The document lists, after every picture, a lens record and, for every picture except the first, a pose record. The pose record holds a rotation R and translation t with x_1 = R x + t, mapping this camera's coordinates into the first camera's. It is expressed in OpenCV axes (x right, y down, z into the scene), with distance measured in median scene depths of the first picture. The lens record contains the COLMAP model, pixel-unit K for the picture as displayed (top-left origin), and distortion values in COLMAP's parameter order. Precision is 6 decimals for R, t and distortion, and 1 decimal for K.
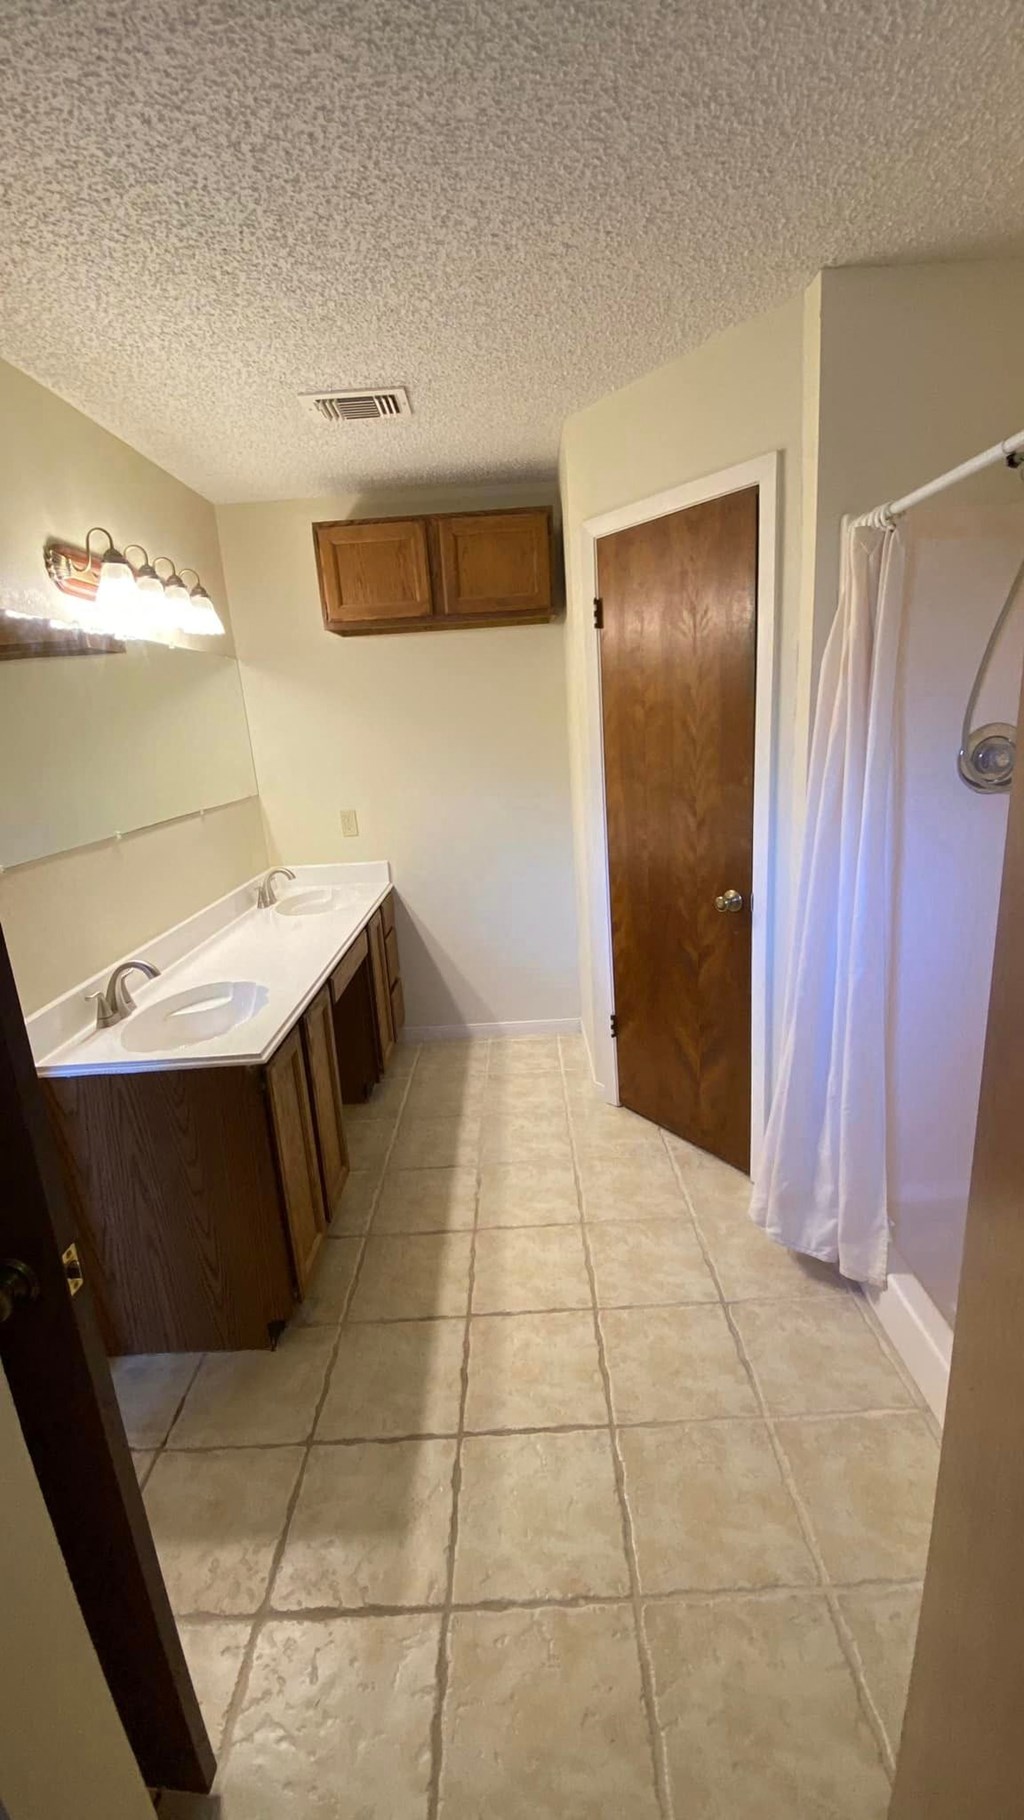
lens RADIAL K [[748.8, 0, 513.3], [0, 748.8, 903.2], [0, 0, 1]] dist [0.025895, -0.023341]
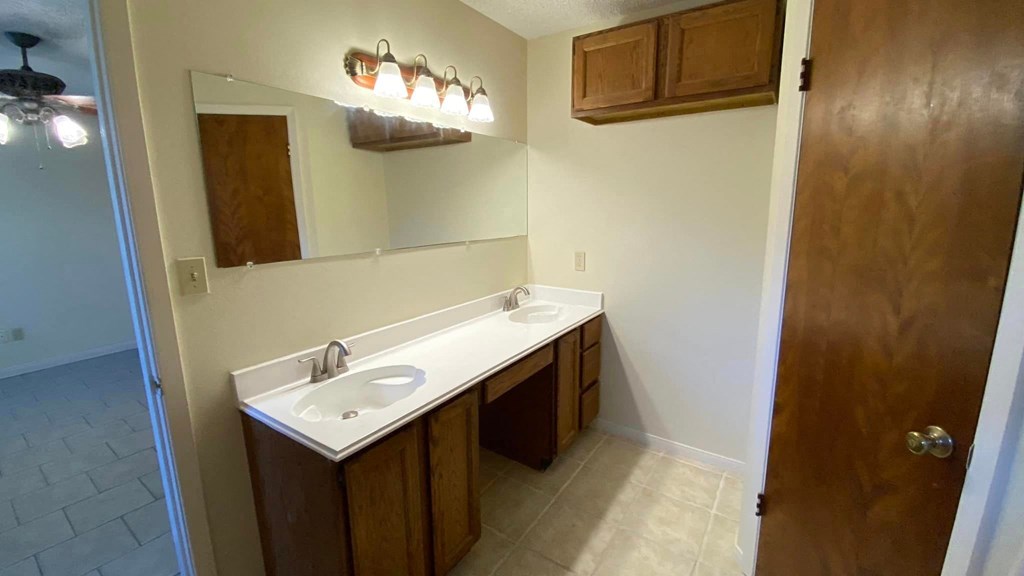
lens RADIAL K [[421.3, 0, 514.2], [0, 421.3, 281.0], [0, 0, 1]] dist [0.025895, -0.023341]
pose [[0.828733, 0.158600, -0.536701, 0.118339], [-0.181012, 0.983418, 0.011105, -0.068874], [0.529563, 0.087947, 0.843699, 0.346312]]
